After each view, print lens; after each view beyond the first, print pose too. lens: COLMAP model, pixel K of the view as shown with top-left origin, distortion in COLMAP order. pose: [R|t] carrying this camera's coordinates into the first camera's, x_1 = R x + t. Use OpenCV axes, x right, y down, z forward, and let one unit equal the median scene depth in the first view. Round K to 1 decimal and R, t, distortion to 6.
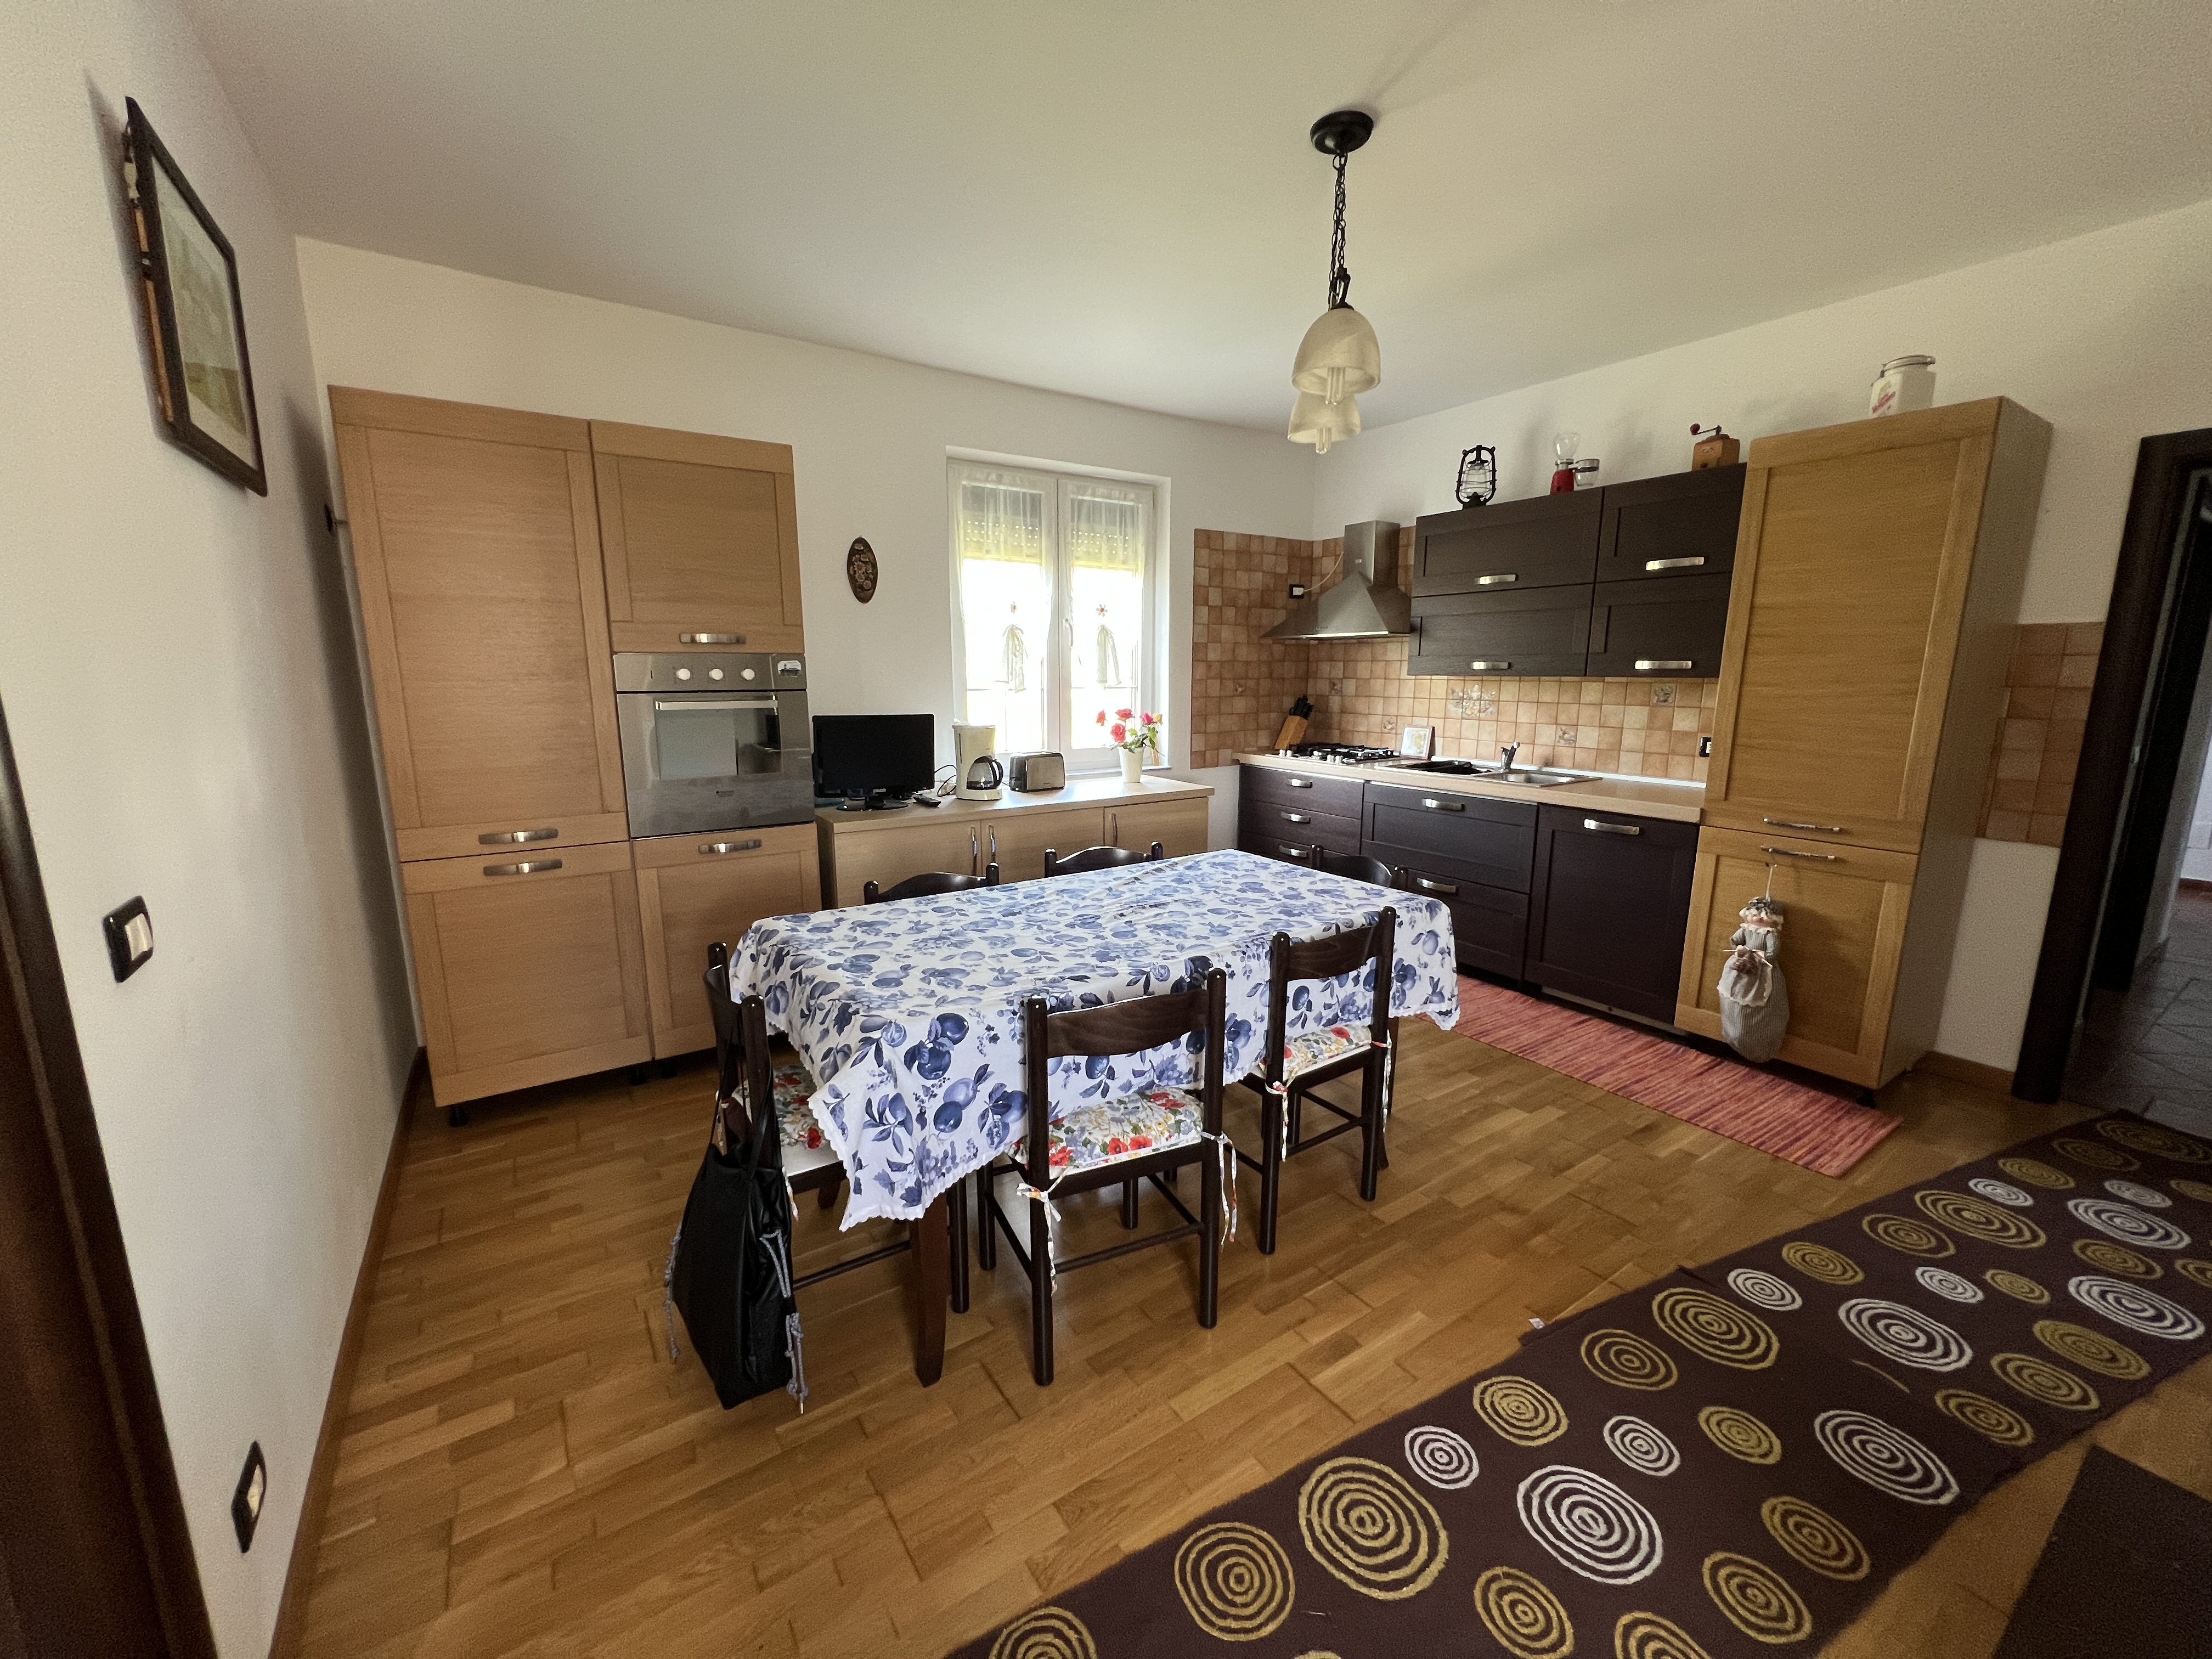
lens RADIAL K [[881.0, 0, 1106.0], [0, 881.0, 829.5], [0, 0, 1]] dist [-0.001578, 0.000048]
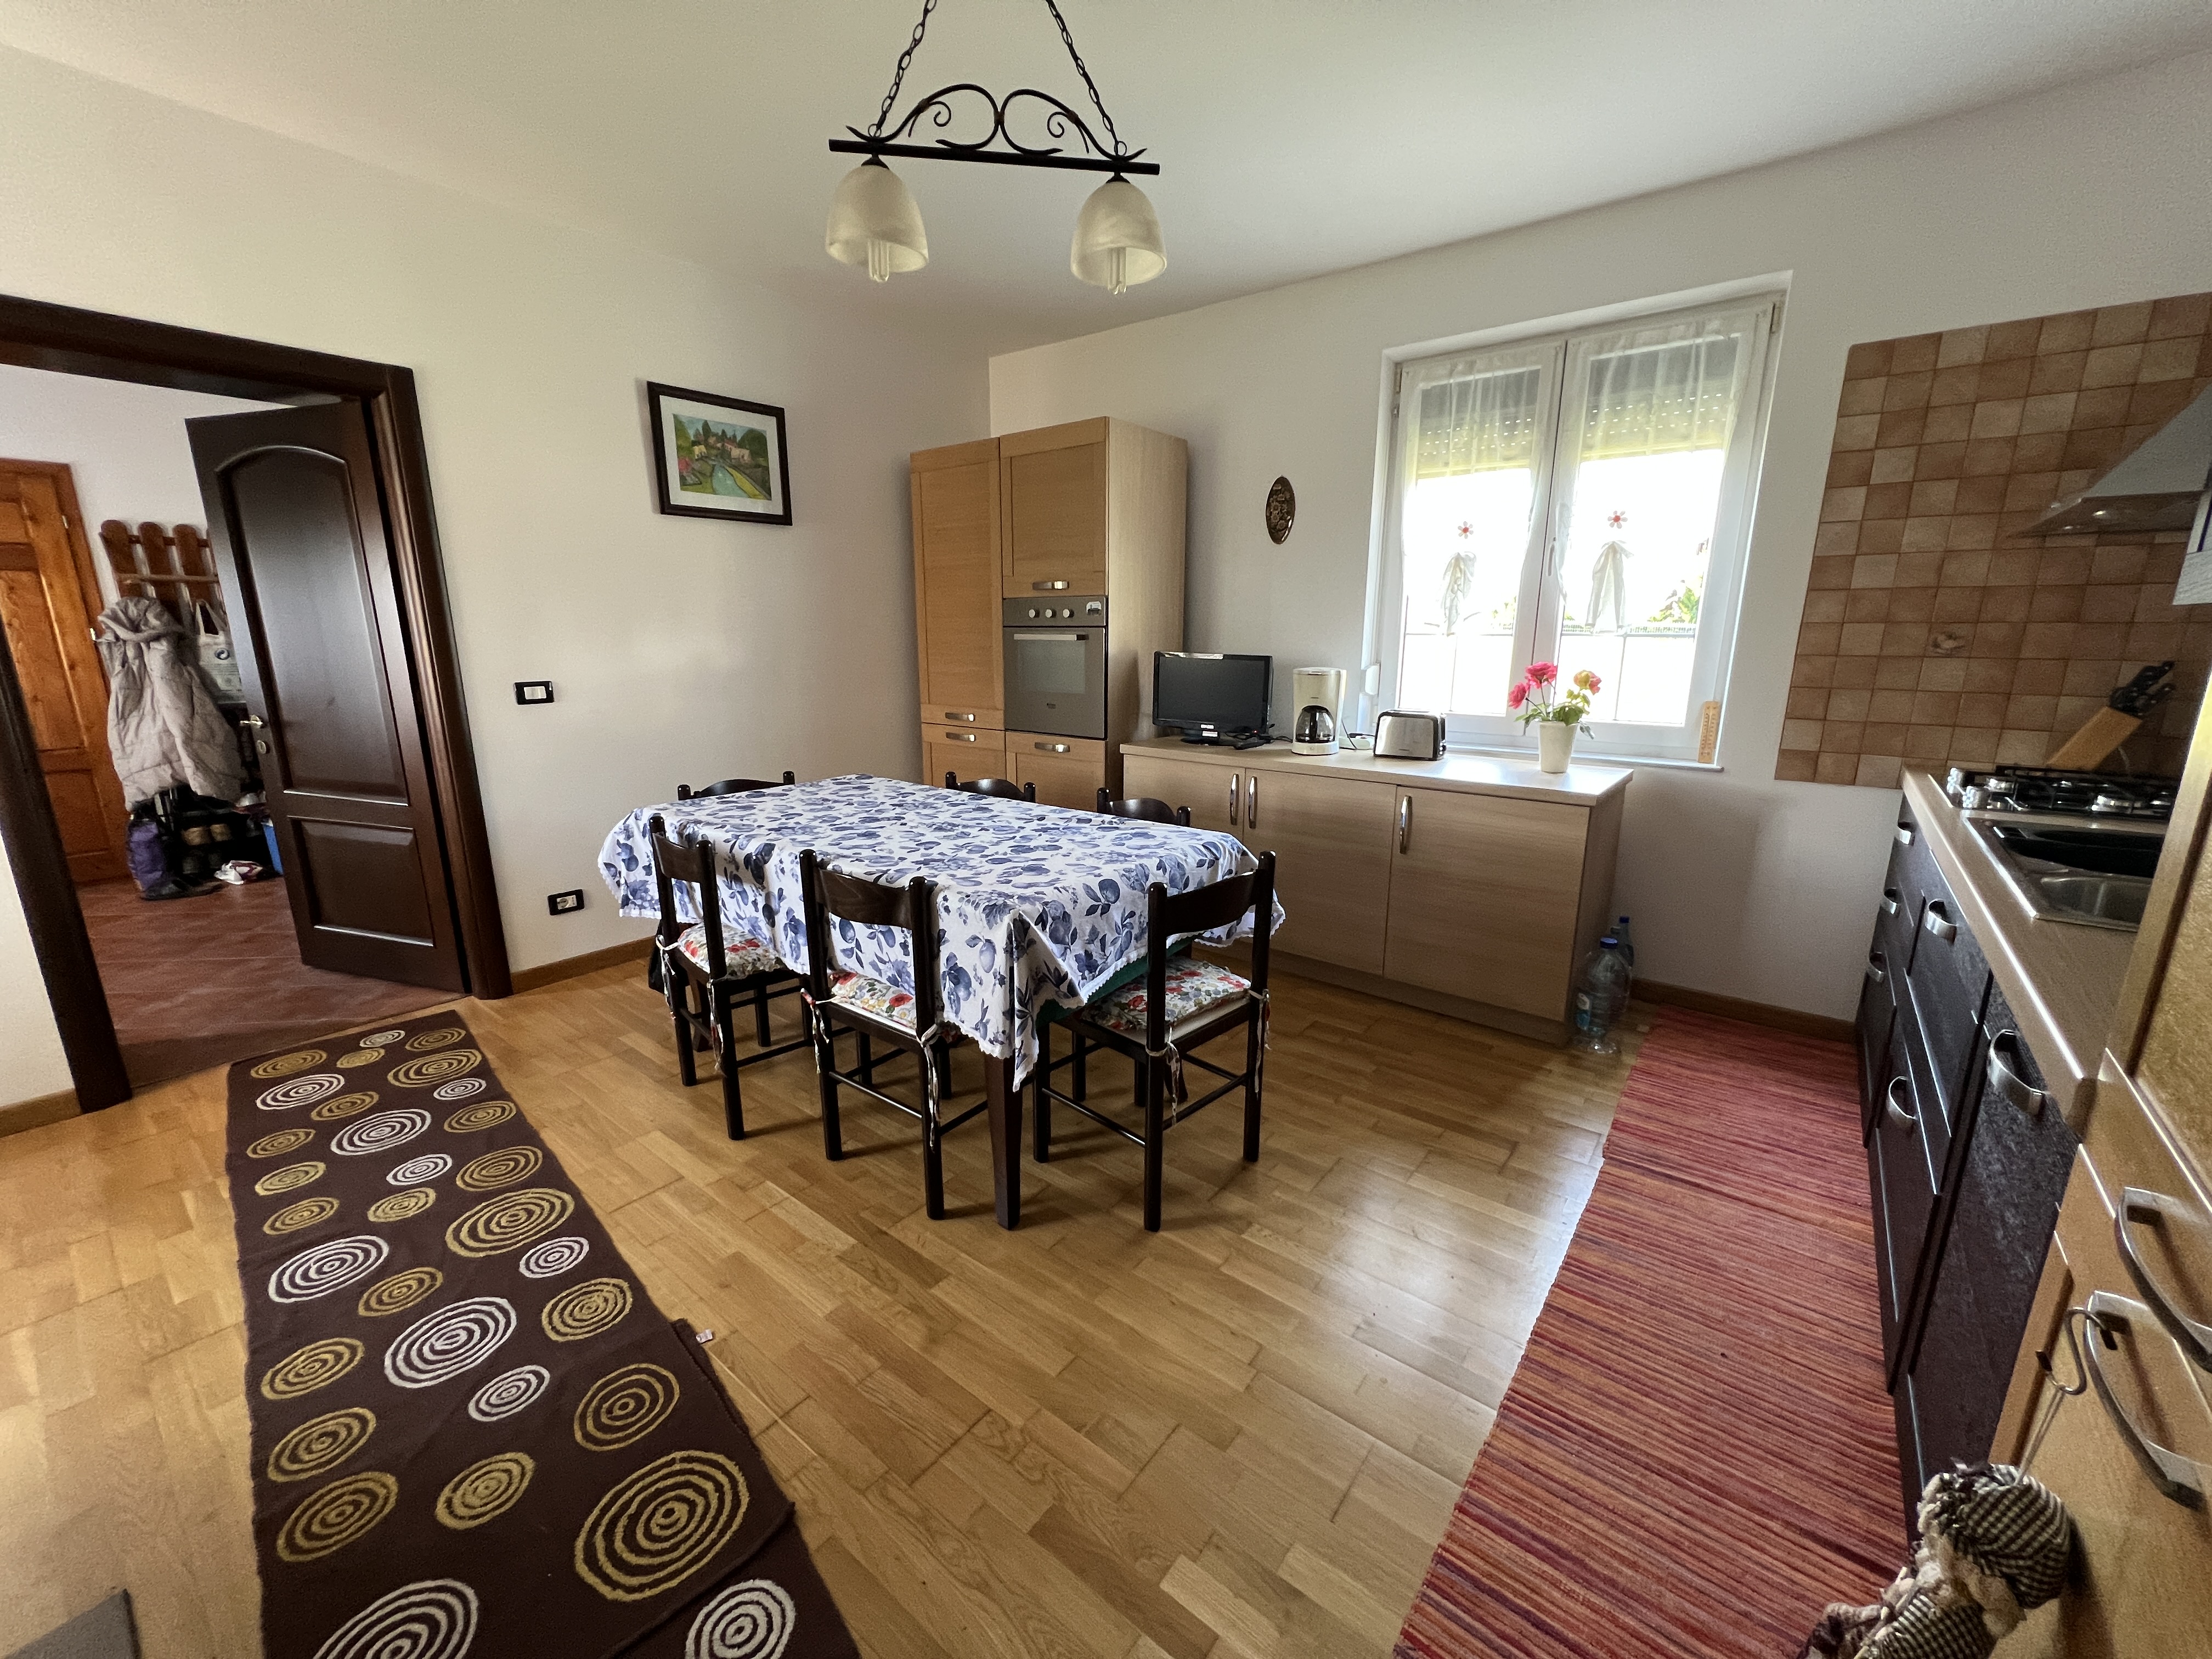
lens RADIAL K [[881.0, 0, 1106.0], [0, 881.0, 829.5], [0, 0, 1]] dist [-0.001578, 0.000048]
pose [[0.309974, 0.212921, -0.926597, 0.841845], [-0.173430, 0.970911, 0.165086, -0.091844], [0.934793, 0.109528, 0.337884, 0.651662]]
